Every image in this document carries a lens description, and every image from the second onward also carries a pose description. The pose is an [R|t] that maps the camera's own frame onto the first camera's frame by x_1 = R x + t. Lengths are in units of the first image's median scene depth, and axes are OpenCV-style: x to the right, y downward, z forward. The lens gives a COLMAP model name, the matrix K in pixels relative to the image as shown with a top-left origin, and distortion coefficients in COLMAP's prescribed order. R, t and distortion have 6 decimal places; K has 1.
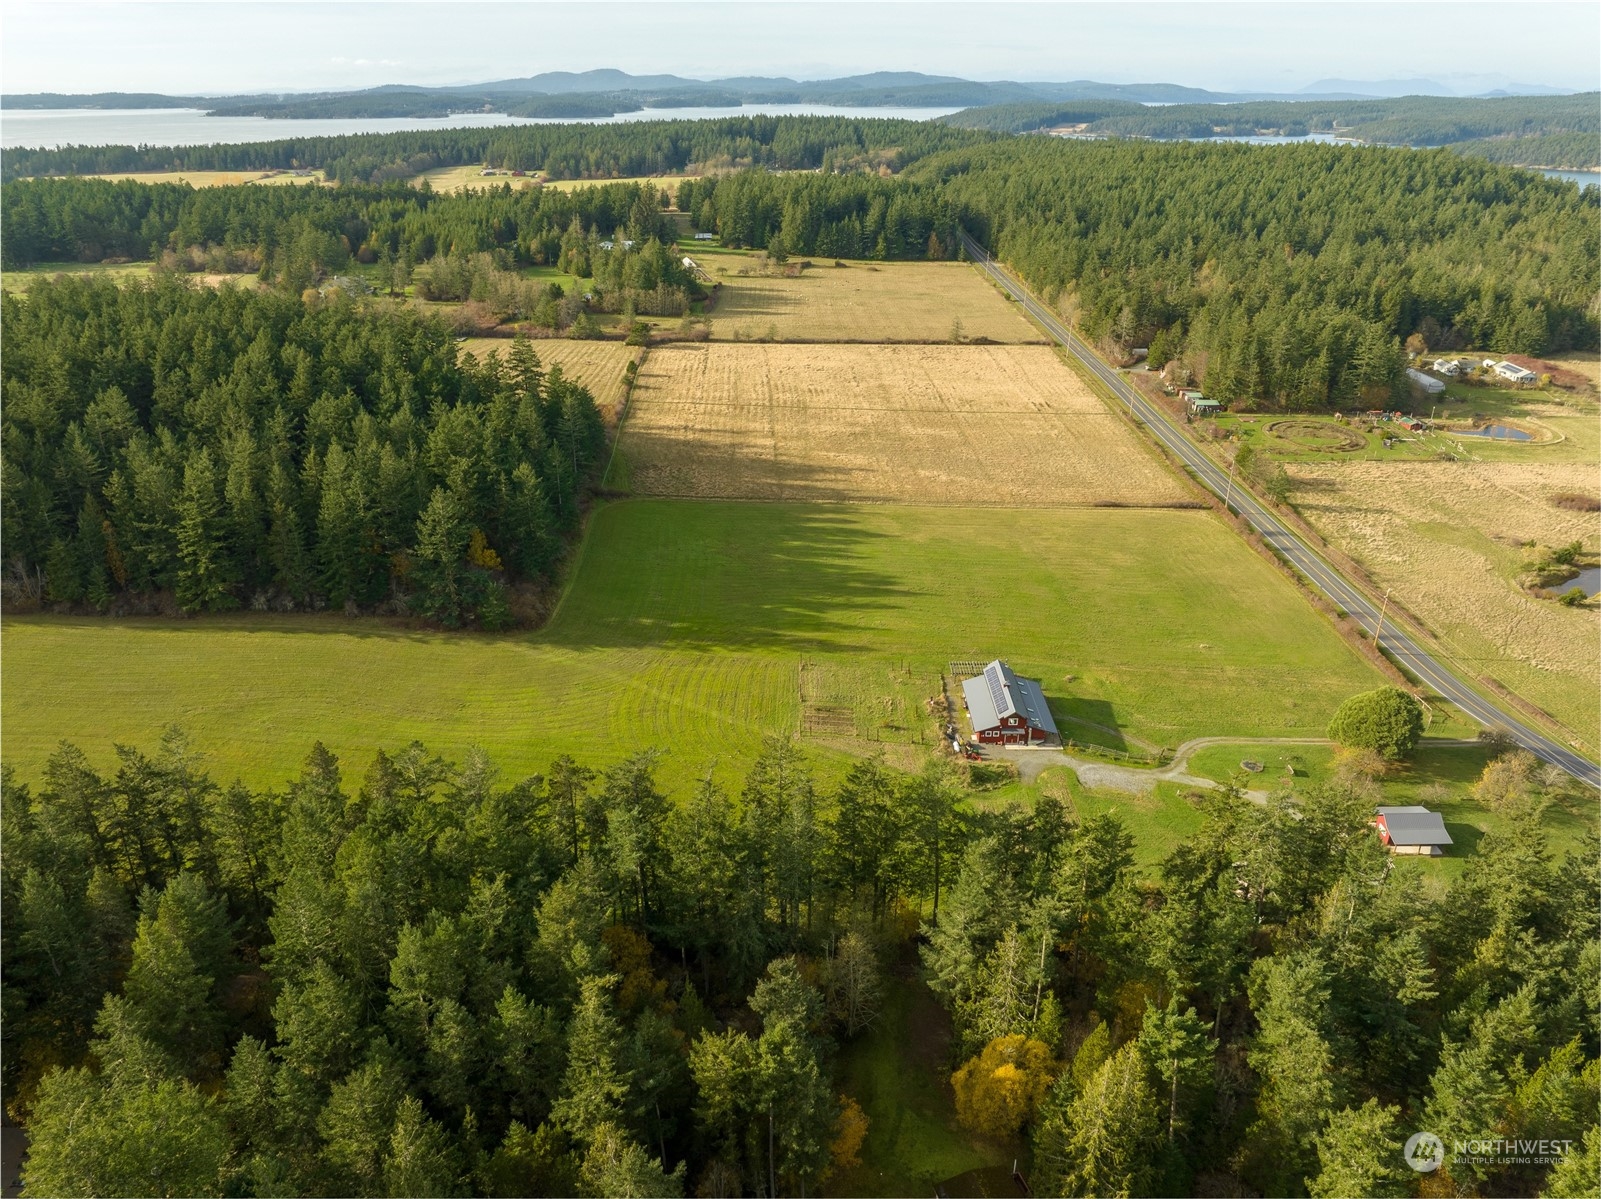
lens RADIAL K [[1133.8, 0, 805.6], [0, 1133.8, 600.2], [0, 0, 1]] dist [-0.051202, -0.007779]
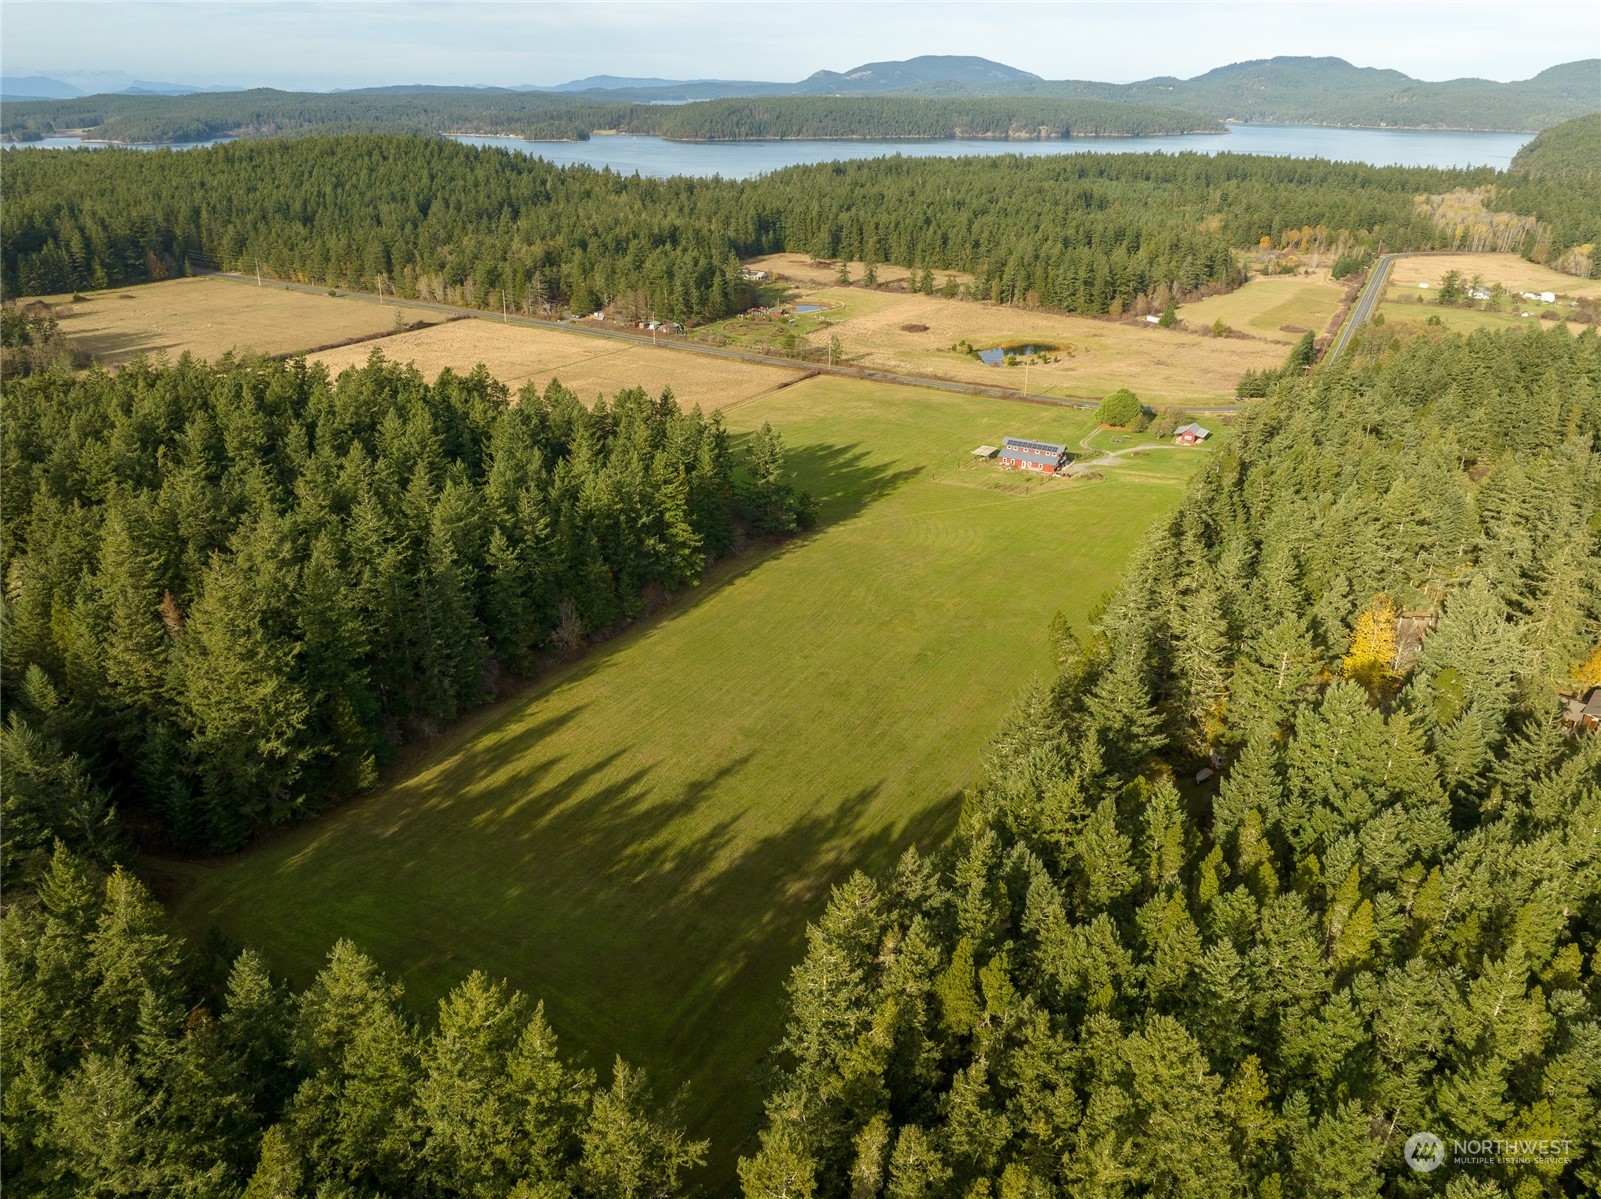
lens RADIAL K [[1133.8, 0, 805.6], [0, 1133.8, 600.2], [0, 0, 1]] dist [-0.051202, -0.007779]
pose [[0.494571, -0.351167, 0.795035, -1.127410], [0.350611, 0.917619, 0.187206, -0.114730], [-0.795280, 0.186162, 0.576951, 0.262934]]
